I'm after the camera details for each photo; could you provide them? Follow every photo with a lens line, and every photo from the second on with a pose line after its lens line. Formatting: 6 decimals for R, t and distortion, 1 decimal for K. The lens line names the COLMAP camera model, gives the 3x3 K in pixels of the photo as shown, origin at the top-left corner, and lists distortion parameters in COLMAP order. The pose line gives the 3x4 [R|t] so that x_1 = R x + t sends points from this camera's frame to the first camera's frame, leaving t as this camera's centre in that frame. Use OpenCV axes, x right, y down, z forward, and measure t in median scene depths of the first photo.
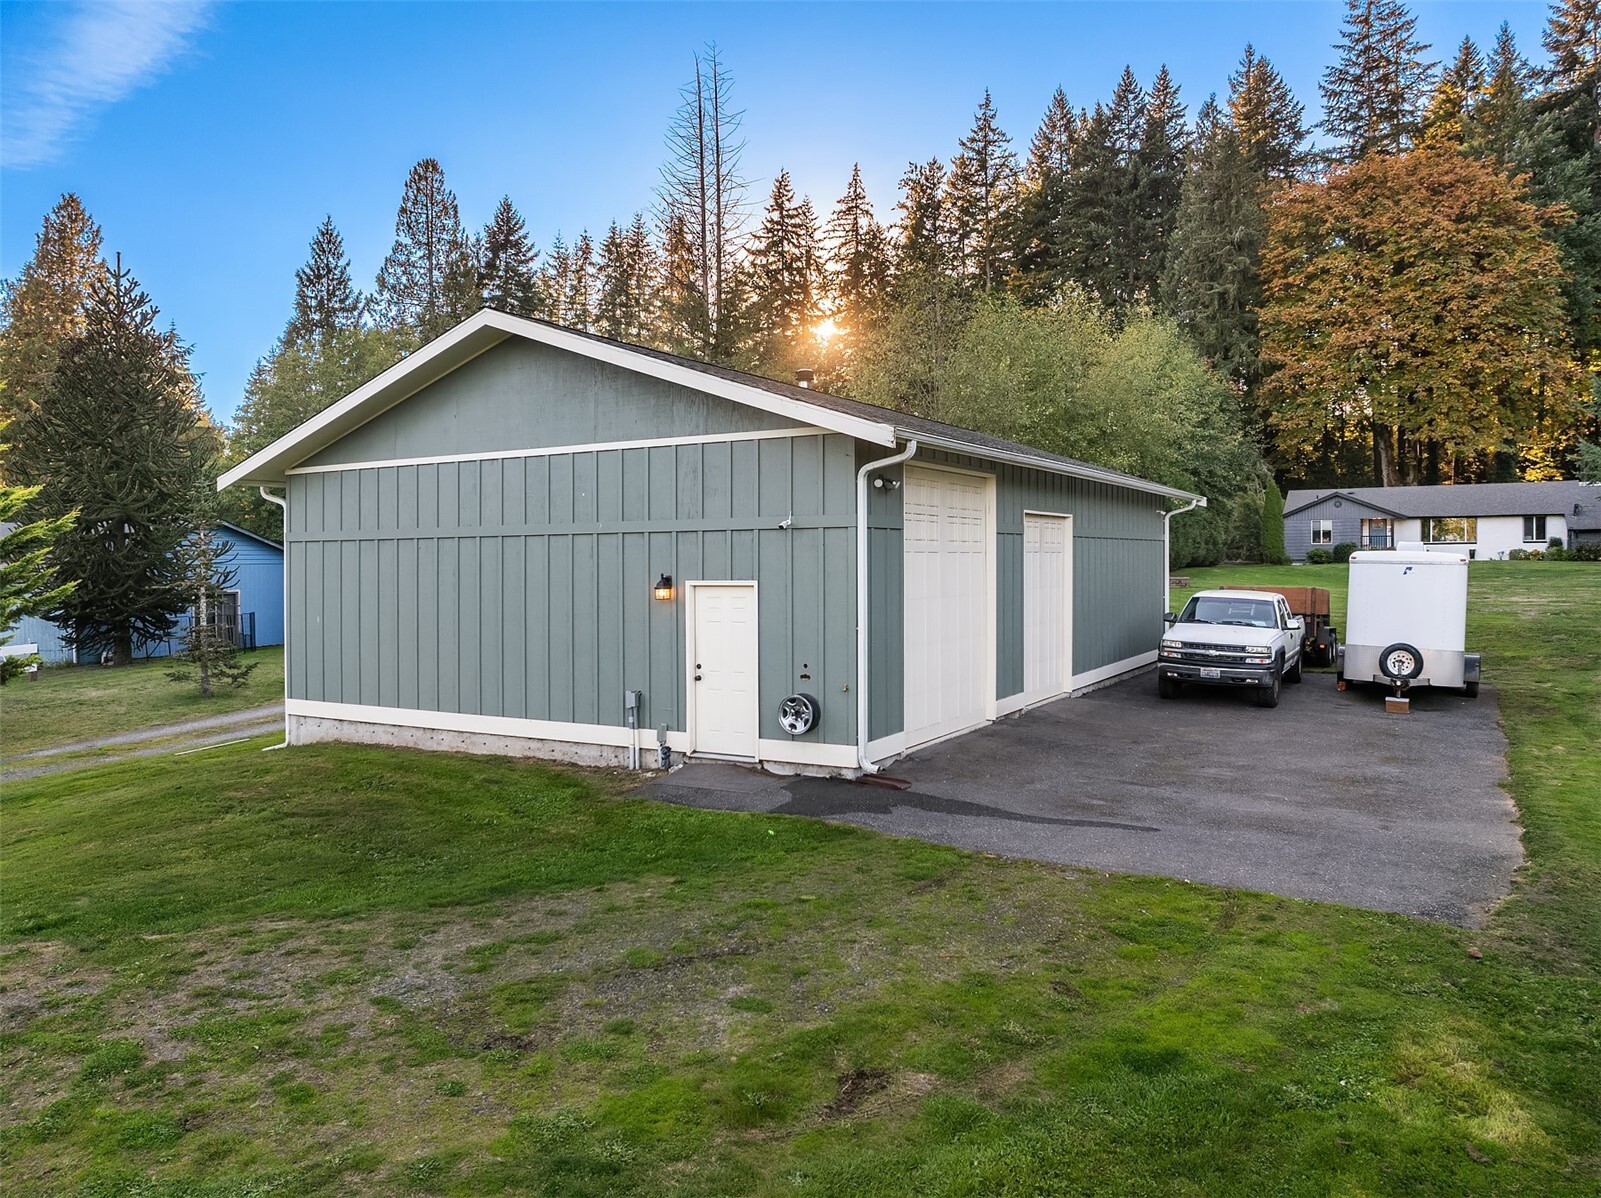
lens RADIAL K [[1073.7, 0, 798.5], [0, 1073.7, 567.9], [0, 0, 1]] dist [-0.001029, 0.002550]
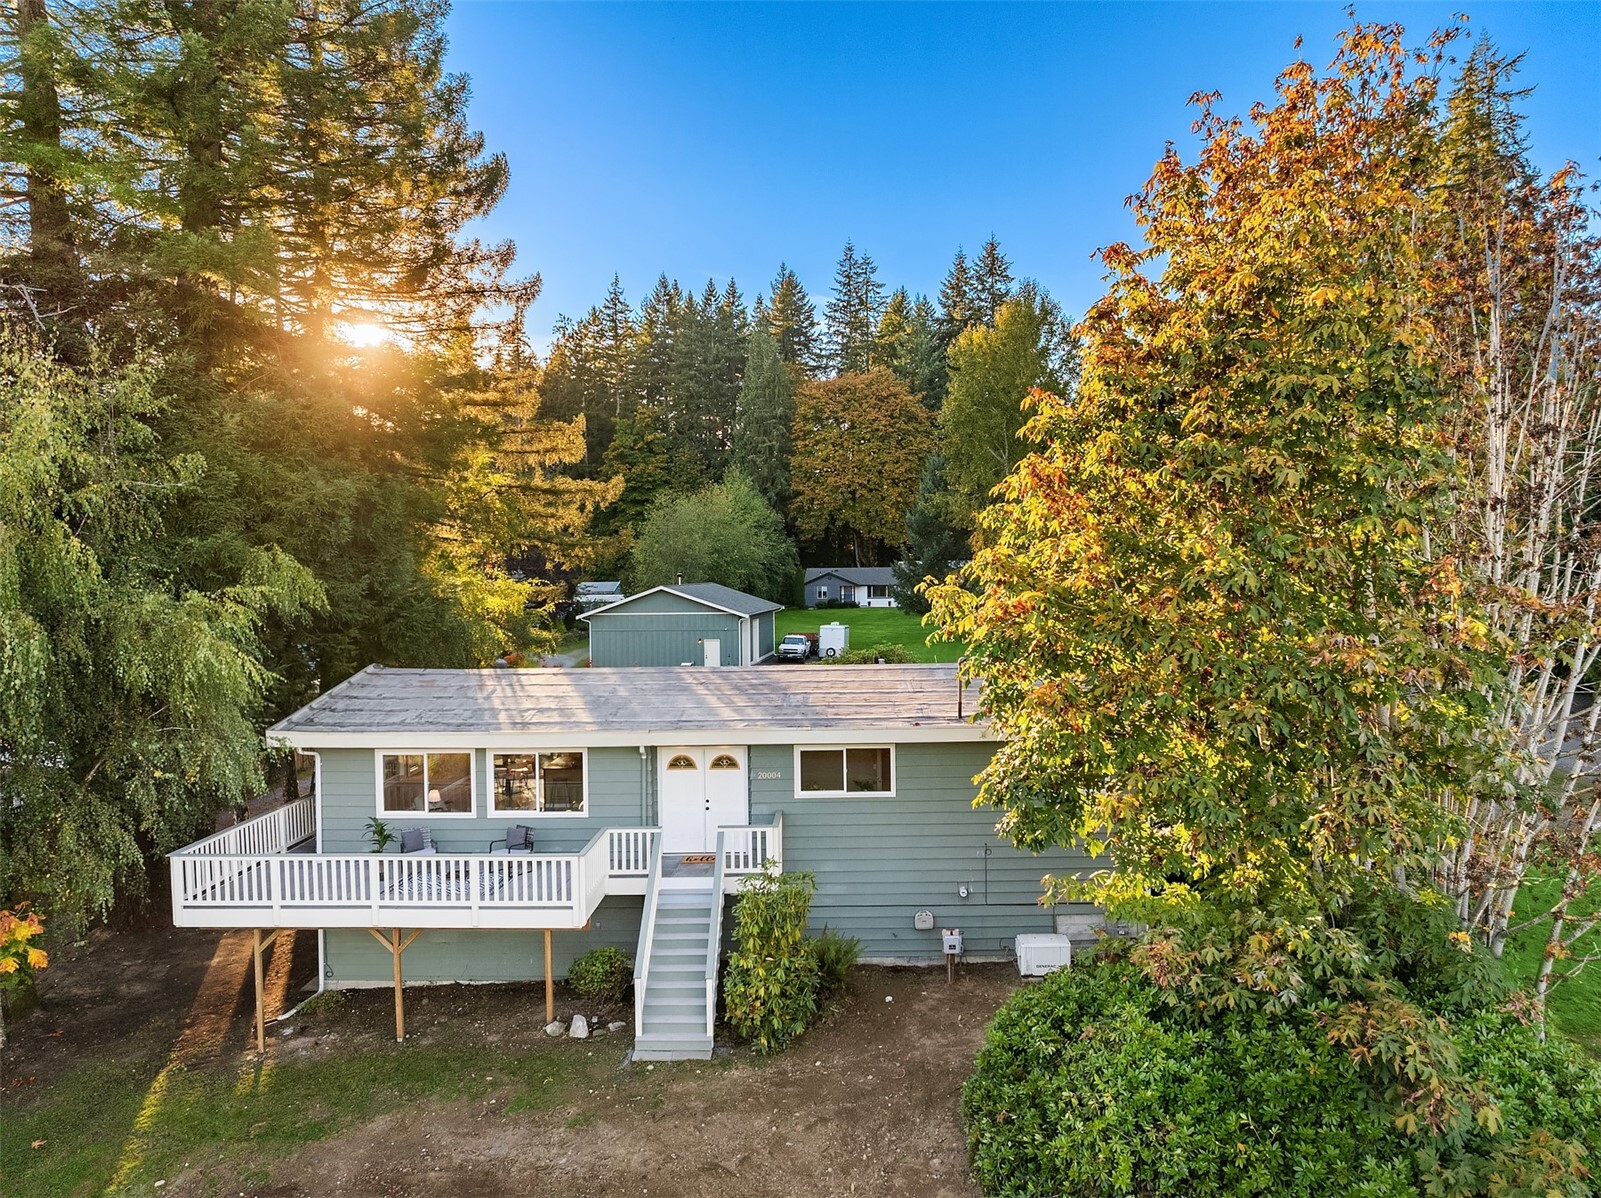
lens RADIAL K [[1073.7, 0, 798.5], [0, 1073.7, 567.9], [0, 0, 1]] dist [-0.001029, 0.002550]
pose [[0.912701, 0.005162, 0.408594, -0.263565], [0.001342, 0.999877, -0.015632, -0.036590], [-0.408625, 0.014815, 0.912582, -0.576763]]
